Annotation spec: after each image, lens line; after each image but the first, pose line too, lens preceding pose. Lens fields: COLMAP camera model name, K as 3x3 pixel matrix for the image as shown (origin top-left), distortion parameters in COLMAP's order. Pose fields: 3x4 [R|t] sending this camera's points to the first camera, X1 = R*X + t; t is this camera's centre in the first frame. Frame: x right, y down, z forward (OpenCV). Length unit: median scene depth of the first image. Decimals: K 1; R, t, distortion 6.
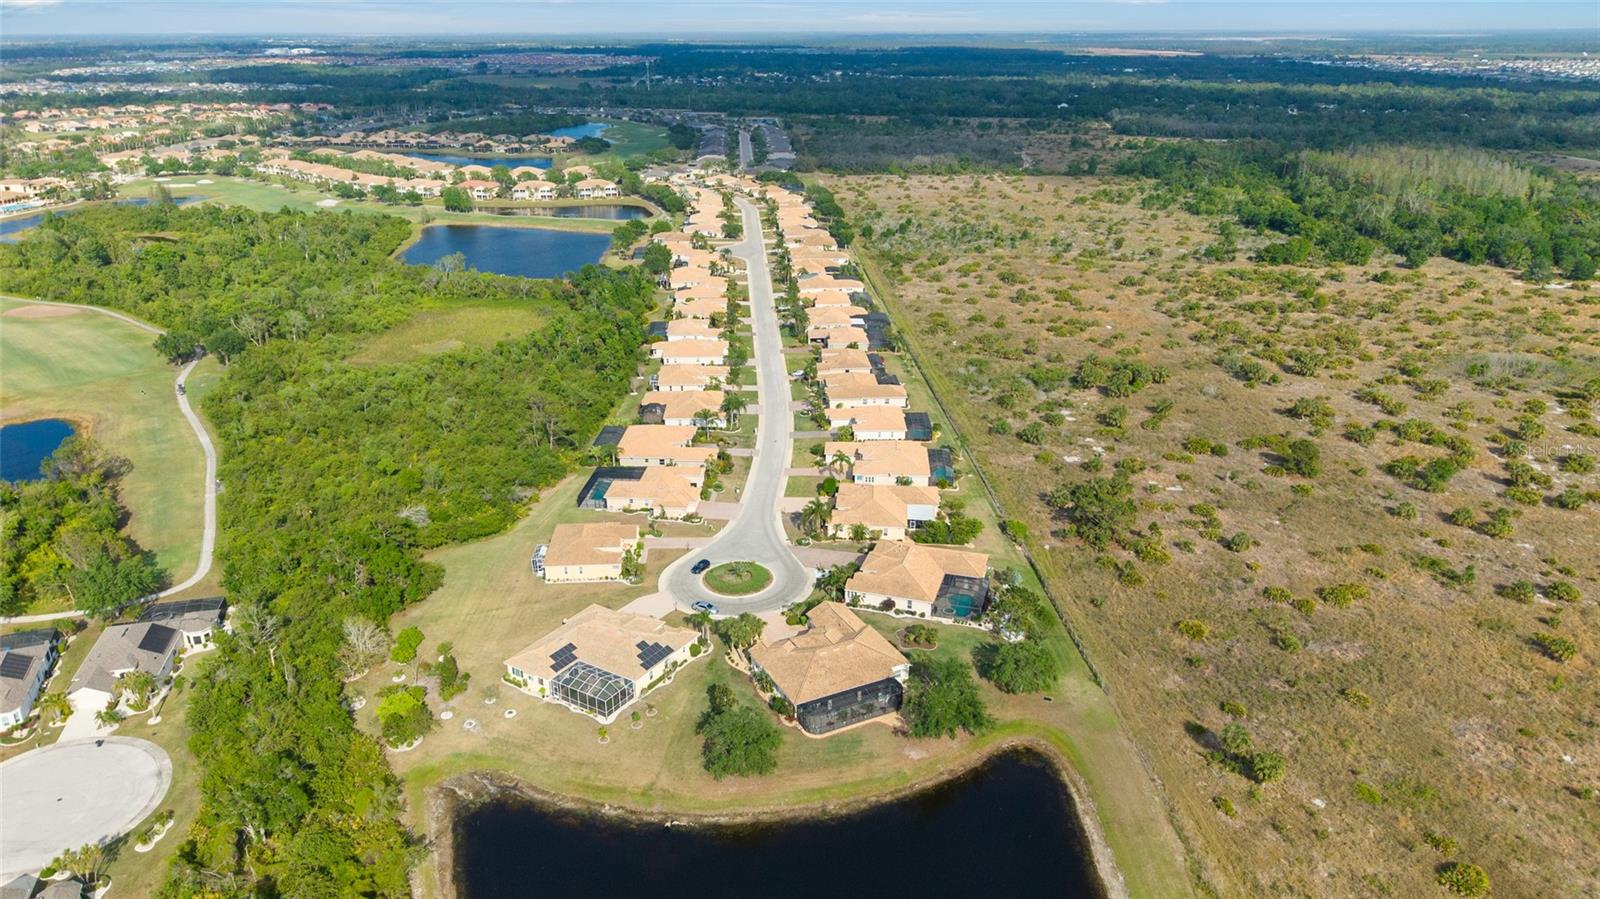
lens RADIAL K [[1078.7, 0, 800.0], [0, 1078.7, 449.5], [0, 0, 1]] dist [0.010565, -0.005048]
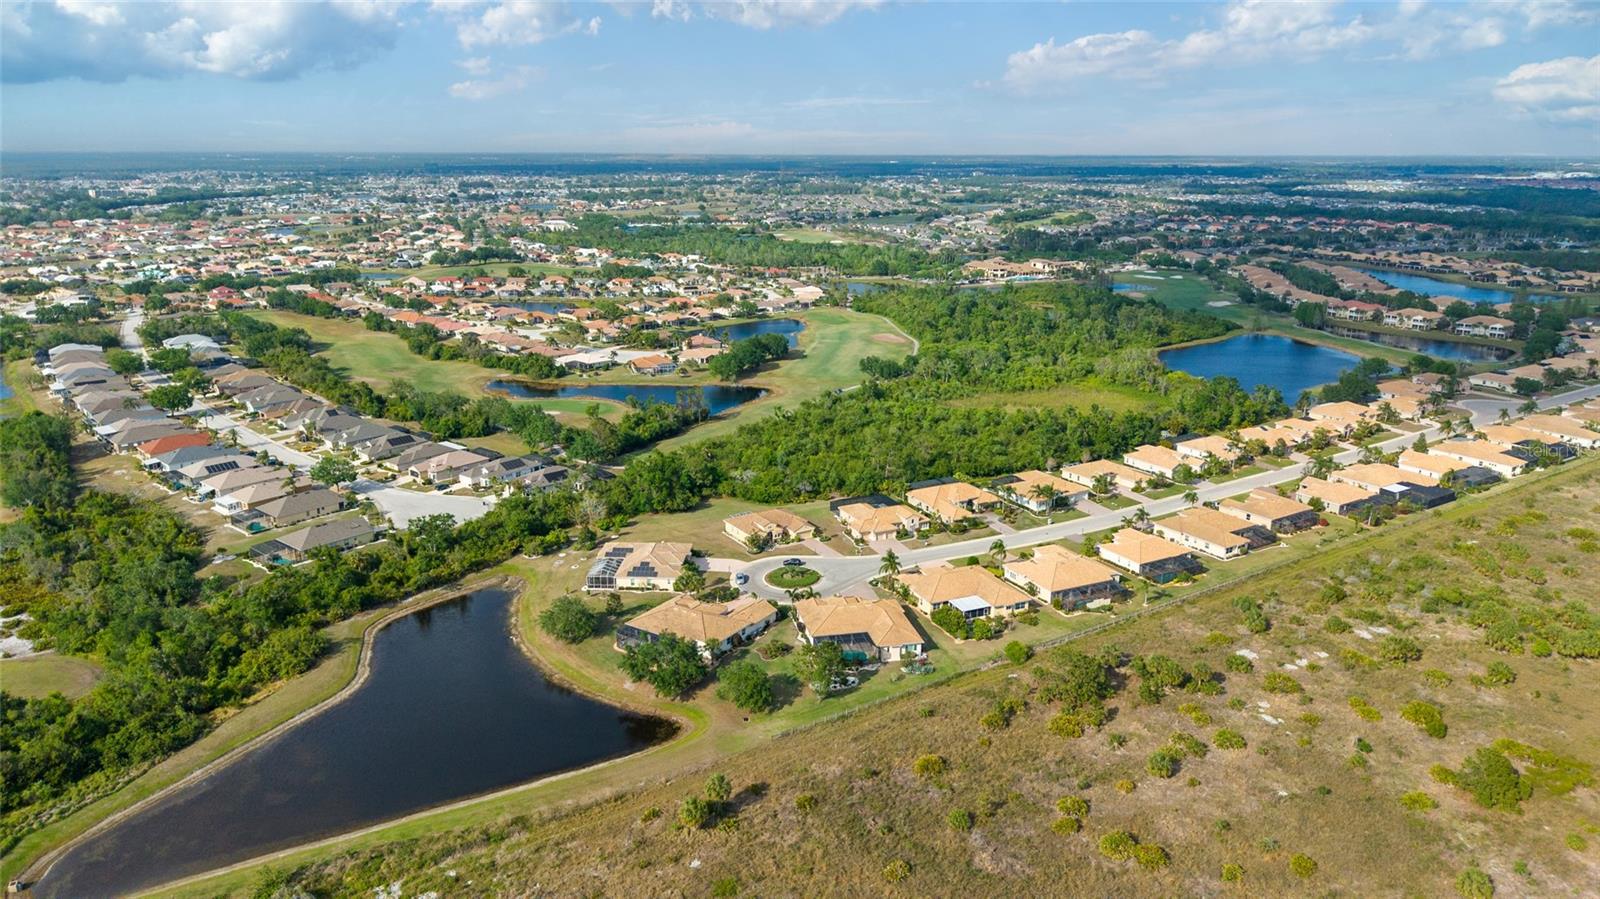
lens RADIAL K [[1078.7, 0, 800.0], [0, 1078.7, 449.5], [0, 0, 1]] dist [0.010565, -0.005048]
pose [[0.482567, 0.236636, -0.843287, 0.781918], [-0.321348, 0.943502, 0.080868, -0.099746], [0.814779, 0.231965, 0.531345, 0.259164]]
